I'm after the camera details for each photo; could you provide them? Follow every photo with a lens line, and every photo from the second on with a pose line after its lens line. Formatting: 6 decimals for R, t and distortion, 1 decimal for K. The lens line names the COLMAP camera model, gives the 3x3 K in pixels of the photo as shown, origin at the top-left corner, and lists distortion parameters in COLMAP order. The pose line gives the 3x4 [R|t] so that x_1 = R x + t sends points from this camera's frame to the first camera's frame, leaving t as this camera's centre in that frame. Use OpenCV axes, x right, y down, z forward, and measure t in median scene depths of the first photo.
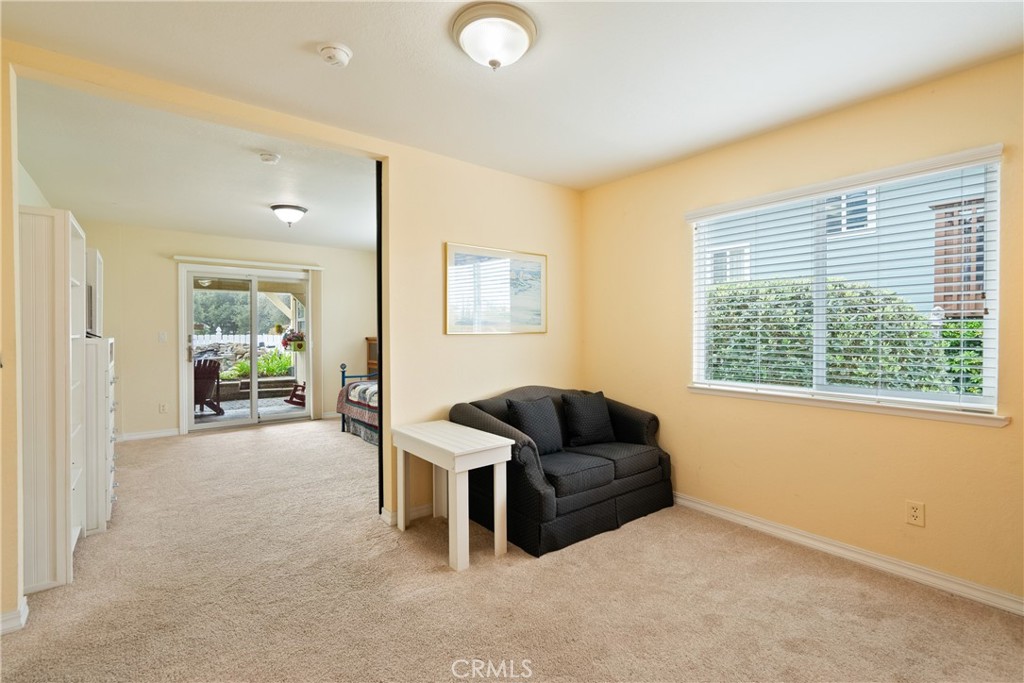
lens RADIAL K [[466.7, 0, 511.2], [0, 466.7, 325.8], [0, 0, 1]] dist [-0.002076, -0.000078]
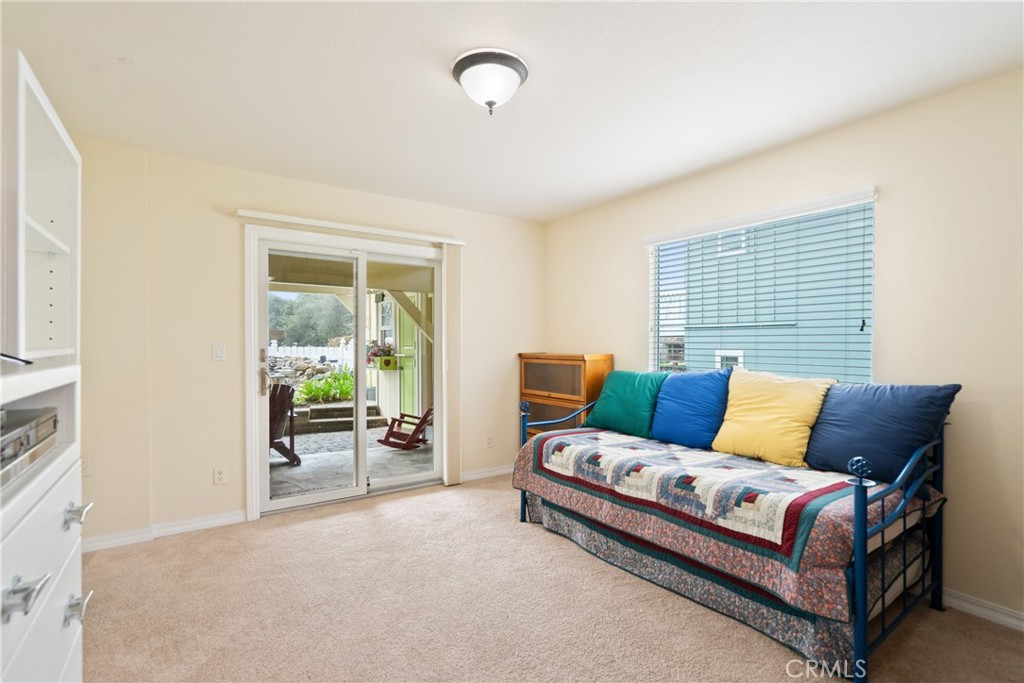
lens RADIAL K [[469.4, 0, 509.4], [0, 469.4, 340.2], [0, 0, 1]] dist [-0.000488, 0.000413]
pose [[0.997321, 0.004050, -0.073040, -0.295947], [-0.003772, 0.999985, 0.003943, 0.004901], [0.073055, -0.003656, 0.997321, 0.381412]]
